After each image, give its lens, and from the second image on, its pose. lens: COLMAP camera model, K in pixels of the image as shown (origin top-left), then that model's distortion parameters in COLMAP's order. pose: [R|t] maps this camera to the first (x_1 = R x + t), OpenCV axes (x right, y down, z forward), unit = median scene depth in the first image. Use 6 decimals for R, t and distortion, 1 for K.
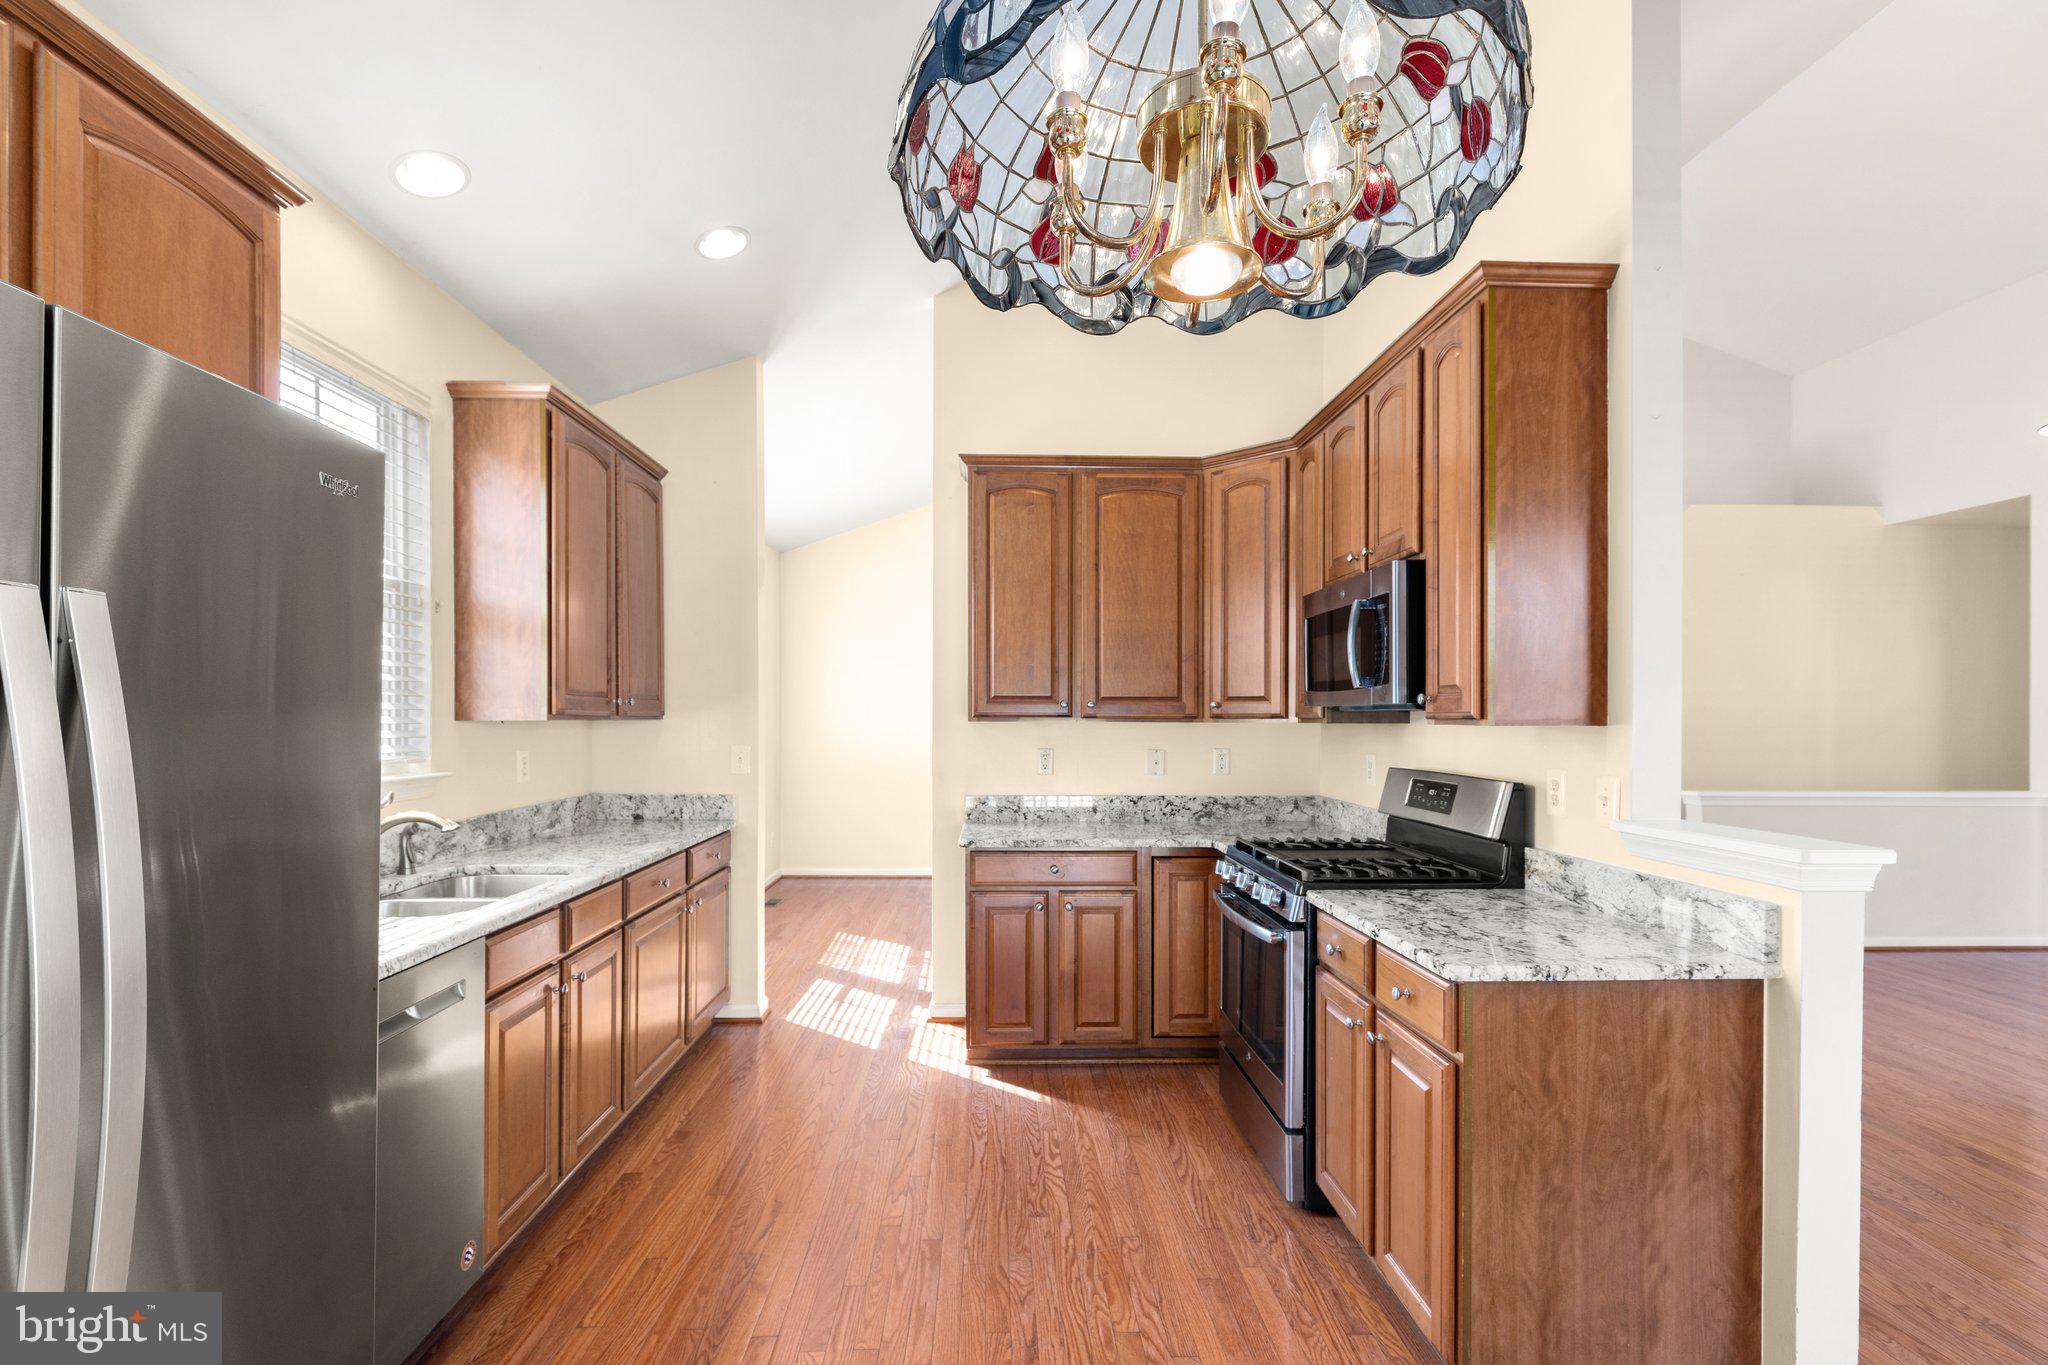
lens RADIAL K [[903.1, 0, 1018.9], [0, 903.1, 726.9], [0, 0, 1]] dist [0.001475, 0.000049]
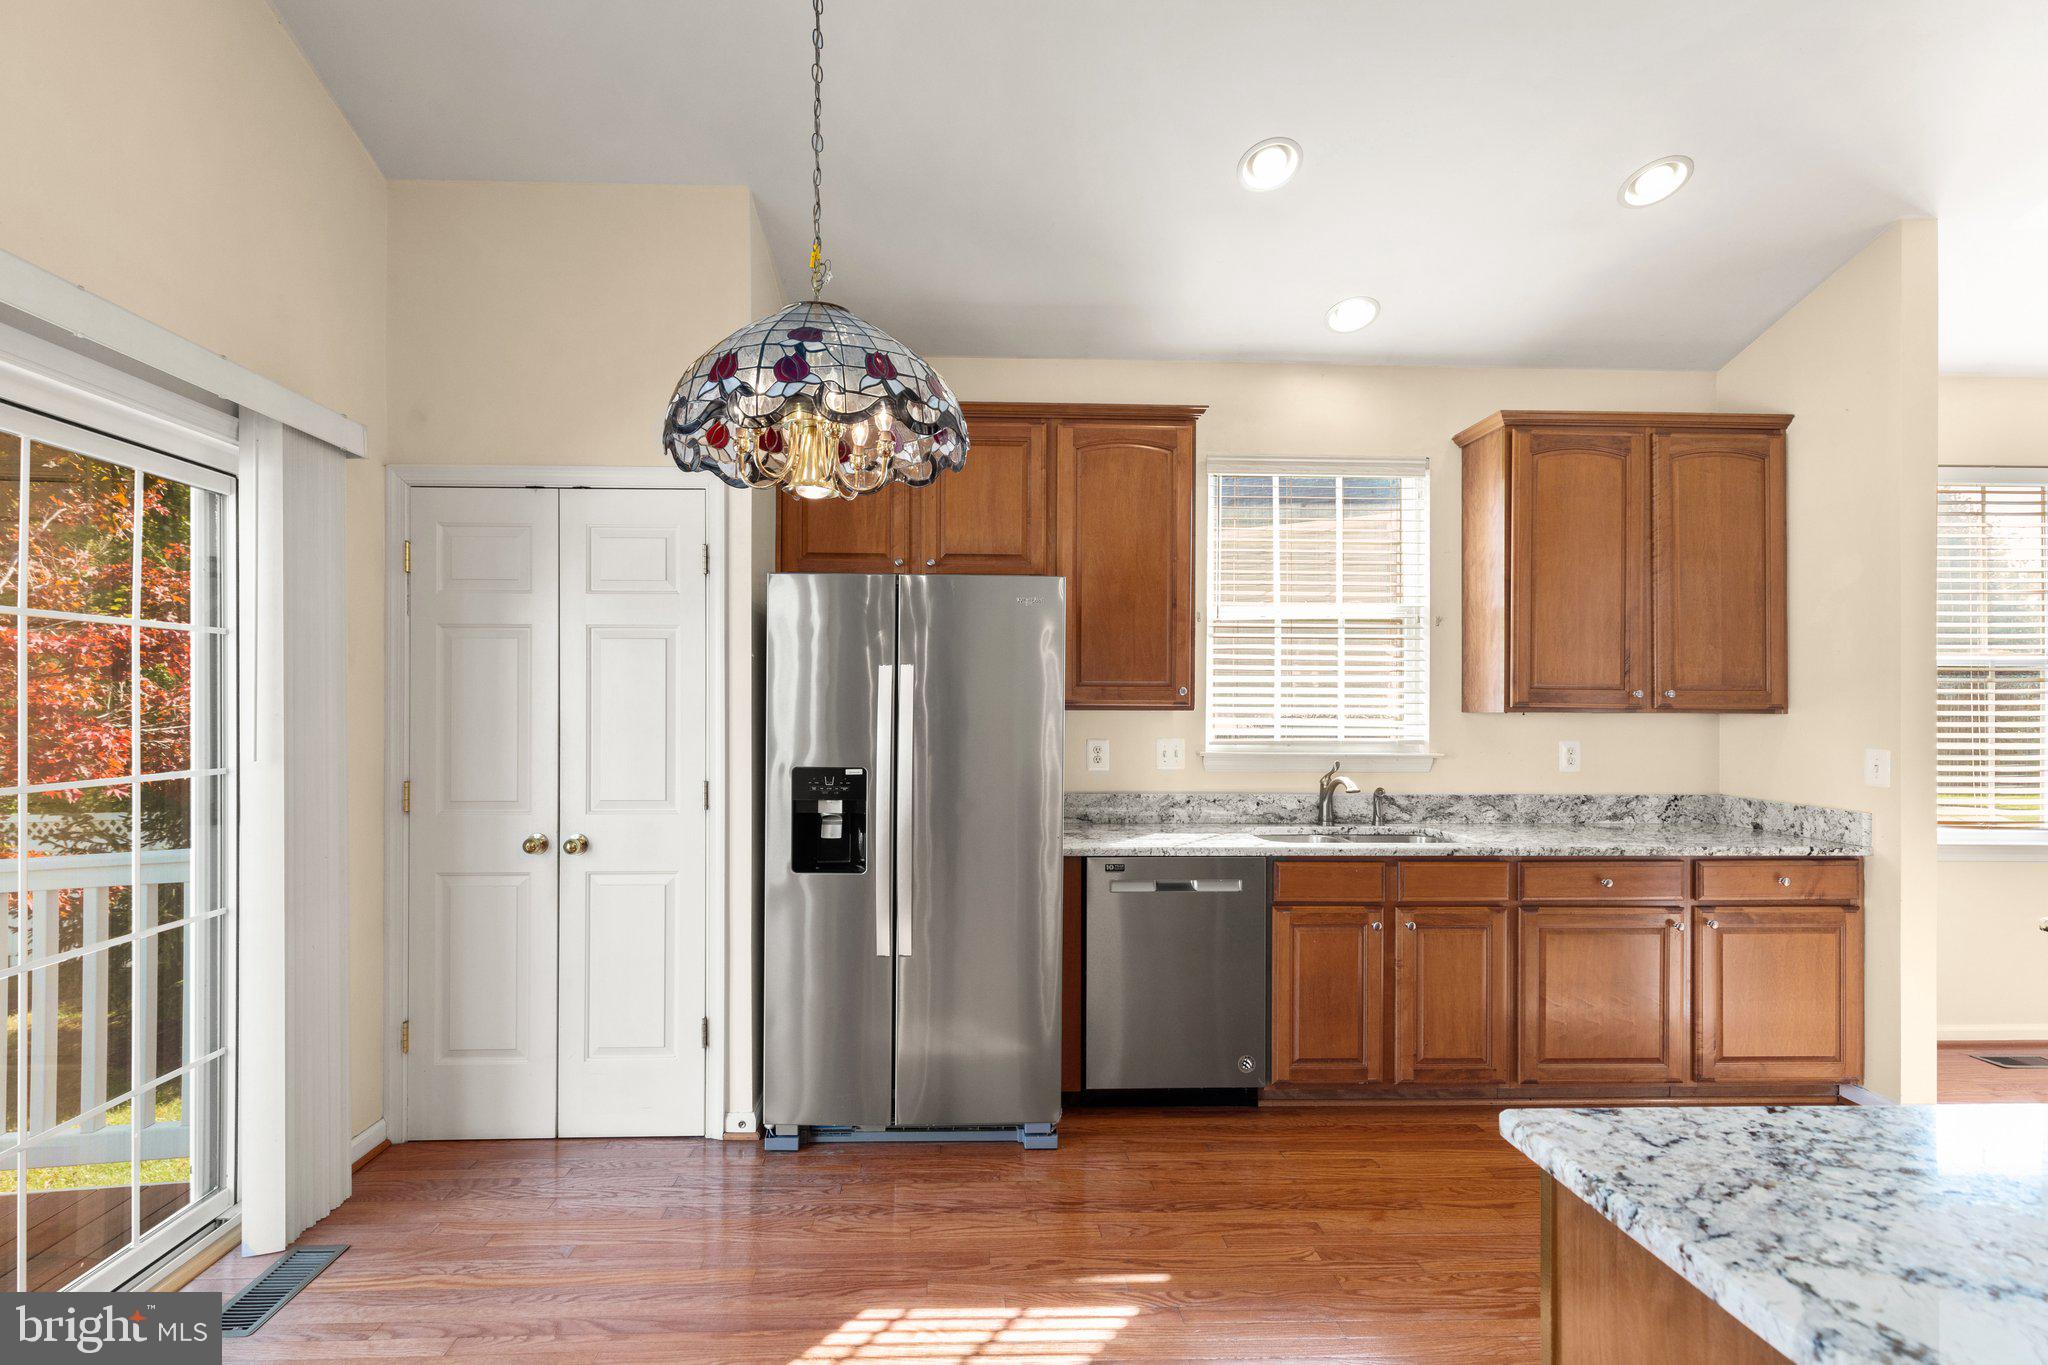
lens RADIAL K [[922.4, 0, 1024.3], [0, 922.4, 713.8], [0, 0, 1]] dist [0.003344, -0.000897]
pose [[0.061906, 0.005604, -0.998066, 0.577662], [-0.016208, 0.999858, 0.004609, -0.000902], [0.997950, 0.015891, 0.061988, 0.336911]]
